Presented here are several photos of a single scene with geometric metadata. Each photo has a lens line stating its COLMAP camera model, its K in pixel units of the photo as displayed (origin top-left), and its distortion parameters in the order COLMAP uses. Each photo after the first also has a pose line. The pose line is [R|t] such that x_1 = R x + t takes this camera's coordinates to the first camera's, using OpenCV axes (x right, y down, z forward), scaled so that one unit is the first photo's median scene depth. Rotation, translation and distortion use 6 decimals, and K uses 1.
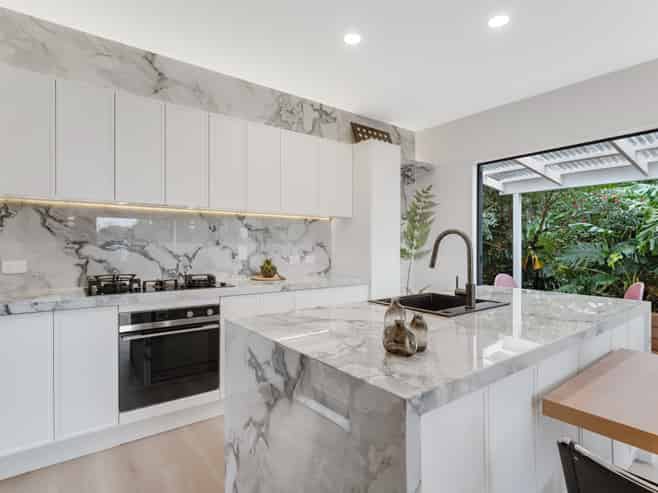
lens RADIAL K [[339.1, 0, 317.3], [0, 339.1, 247.2], [0, 0, 1]] dist [0.005386, 0.001017]
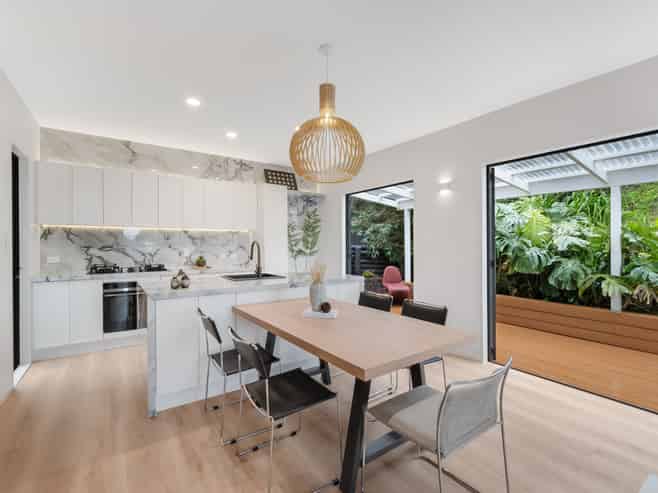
lens RADIAL K [[308.8, 0, 322.3], [0, 308.8, 248.4], [0, 0, 1]] dist [0.014263, 0.001488]
pose [[0.998634, 0.004465, -0.052063, 0.541329], [-0.003533, 0.999832, 0.017989, -0.032500], [0.052134, -0.017780, 0.998482, -0.515120]]
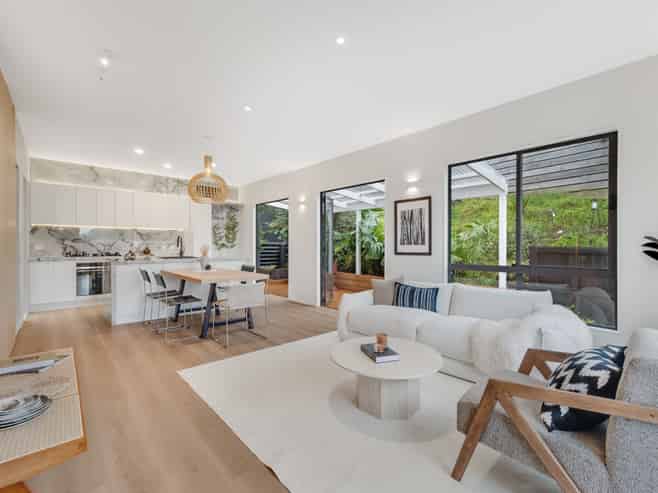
lens RADIAL K [[308.8, 0, 318.6], [0, 308.8, 248.1], [0, 0, 1]] dist [0.014263, 0.001488]
pose [[0.998547, 0.006155, 0.053543, 0.953801], [-0.006901, 0.999881, 0.013761, 0.005098], [-0.053452, -0.014111, 0.998471, -1.264666]]
